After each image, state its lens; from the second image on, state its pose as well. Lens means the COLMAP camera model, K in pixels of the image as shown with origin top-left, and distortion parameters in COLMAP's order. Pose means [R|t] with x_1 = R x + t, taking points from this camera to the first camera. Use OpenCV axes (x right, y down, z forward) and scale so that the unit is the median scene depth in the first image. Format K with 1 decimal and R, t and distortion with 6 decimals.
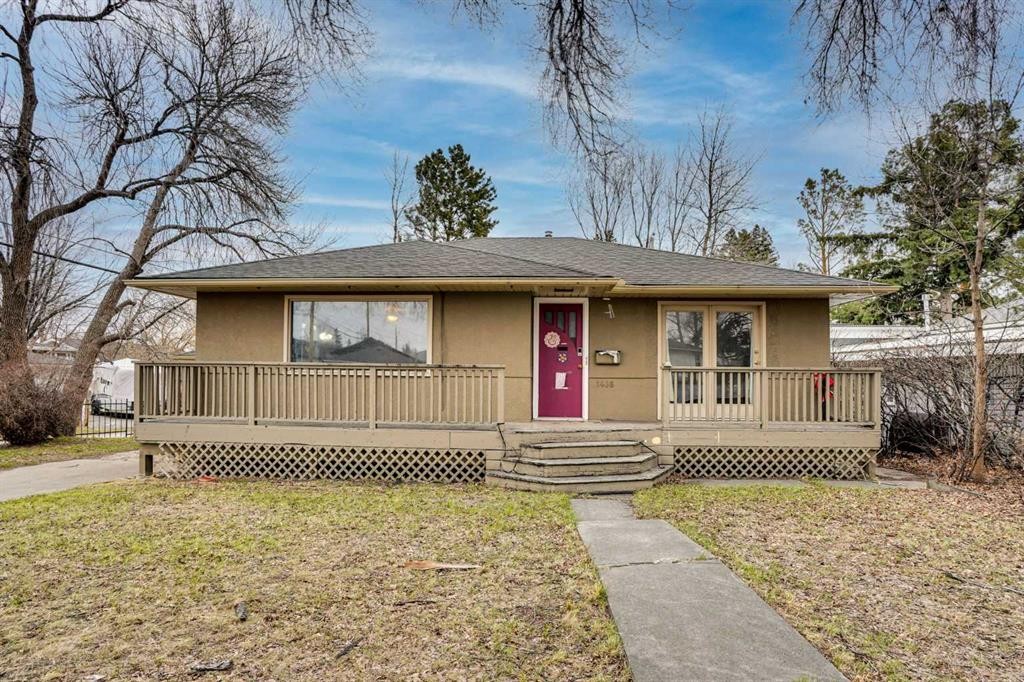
lens RADIAL K [[476.7, 0, 509.0], [0, 476.7, 341.7], [0, 0, 1]] dist [-0.068829, 0.023985]
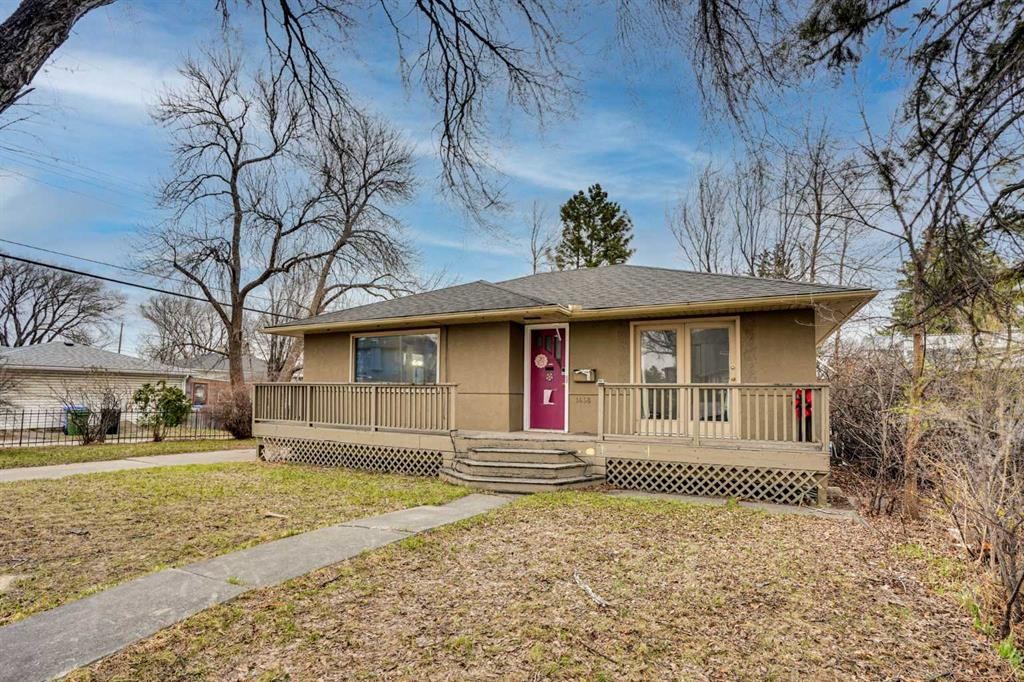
lens RADIAL K [[437.5, 0, 512.8], [0, 437.5, 349.0], [0, 0, 1]] dist [-0.058775, 0.016721]
pose [[0.928998, -0.037703, -0.368158, 0.433928], [0.024827, 0.998905, -0.039649, 0.007089], [0.369250, 0.027694, 0.928917, -0.003745]]
